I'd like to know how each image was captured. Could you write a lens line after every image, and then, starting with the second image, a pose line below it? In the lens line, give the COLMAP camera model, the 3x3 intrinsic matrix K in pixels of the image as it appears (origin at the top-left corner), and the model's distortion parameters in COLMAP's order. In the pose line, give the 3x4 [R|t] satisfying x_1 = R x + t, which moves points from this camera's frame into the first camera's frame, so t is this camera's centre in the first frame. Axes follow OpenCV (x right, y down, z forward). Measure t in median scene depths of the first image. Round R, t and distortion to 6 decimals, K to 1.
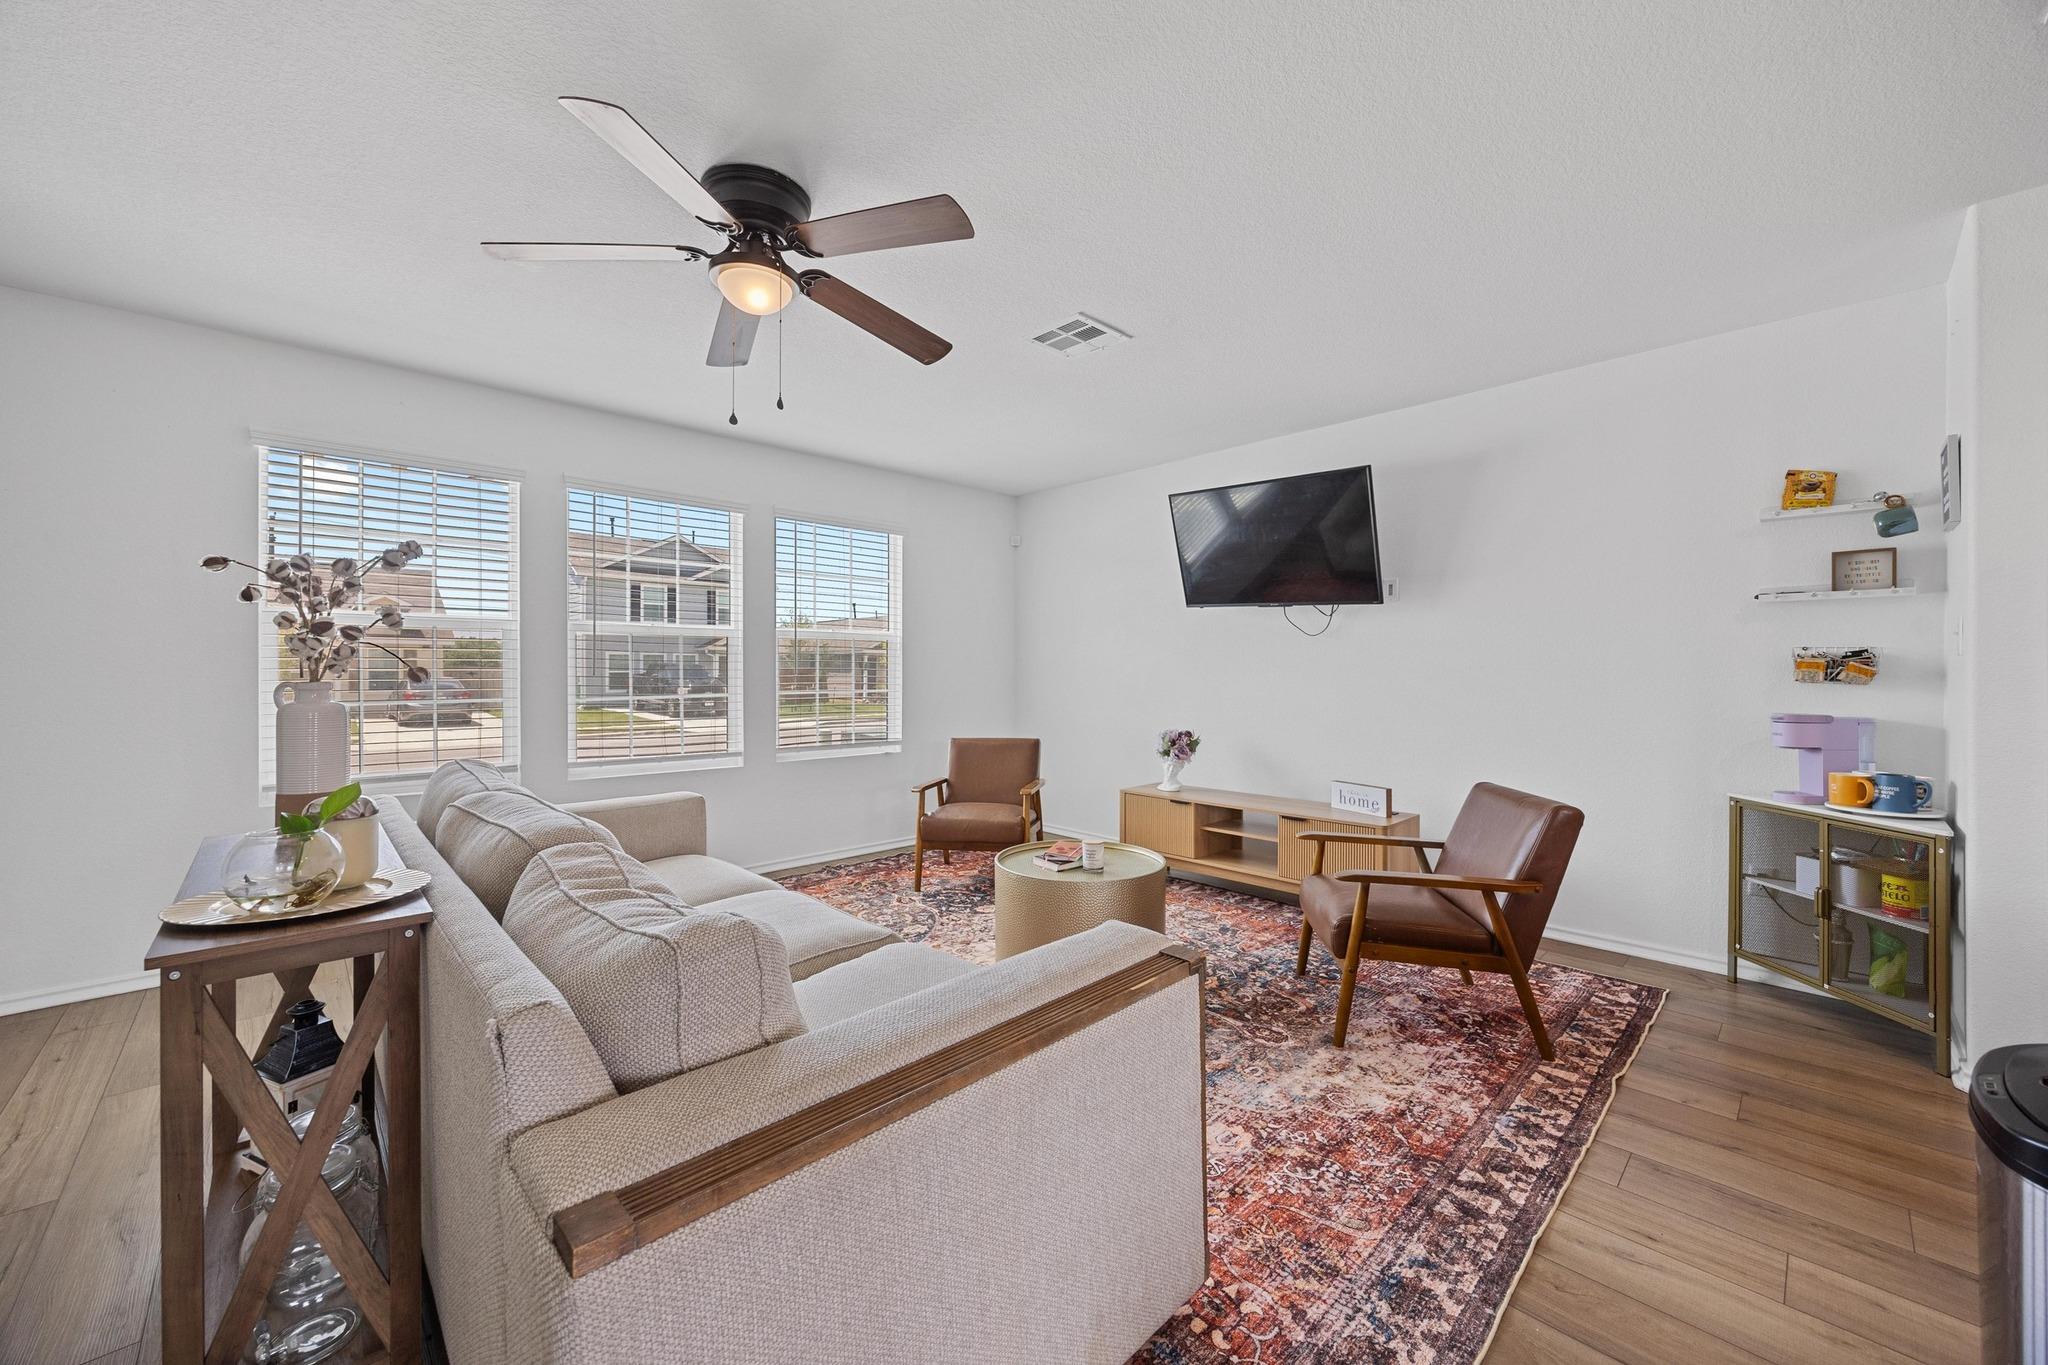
lens RADIAL K [[779.6, 0, 1030.7], [0, 779.6, 680.6], [0, 0, 1]] dist [-0.000692, -0.000250]
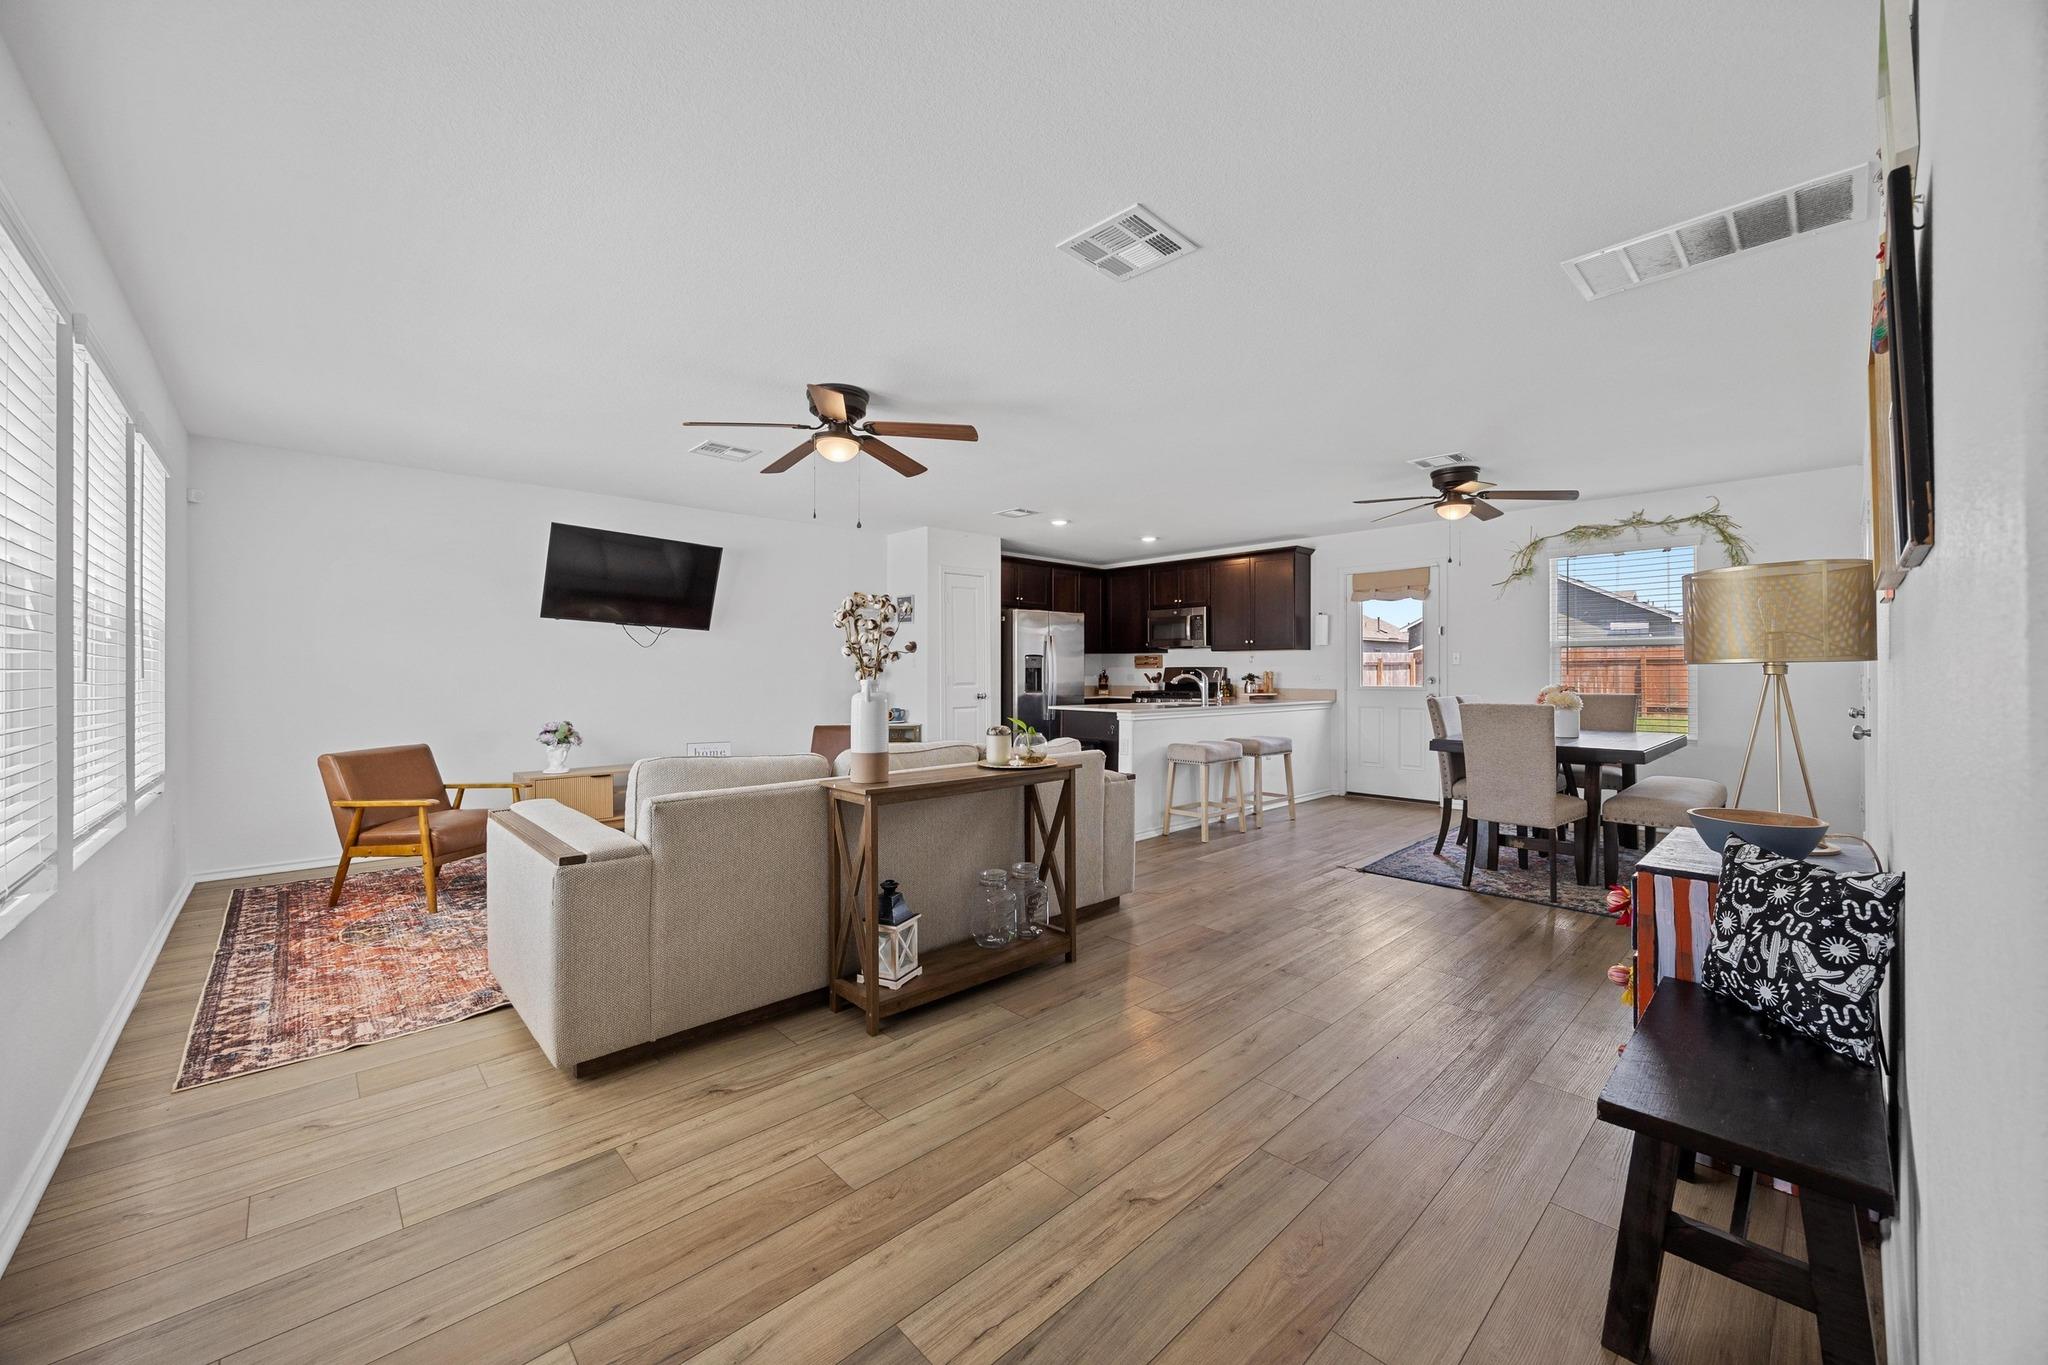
lens RADIAL K [[779.6, 0, 1036.7], [0, 779.6, 681.8], [0, 0, 1]] dist [-0.000692, -0.000250]
pose [[0.018250, -0.013350, 0.999744, -1.190400], [0.012182, 0.999840, 0.013129, -0.005002], [-0.999759, 0.011939, 0.018410, 0.295276]]
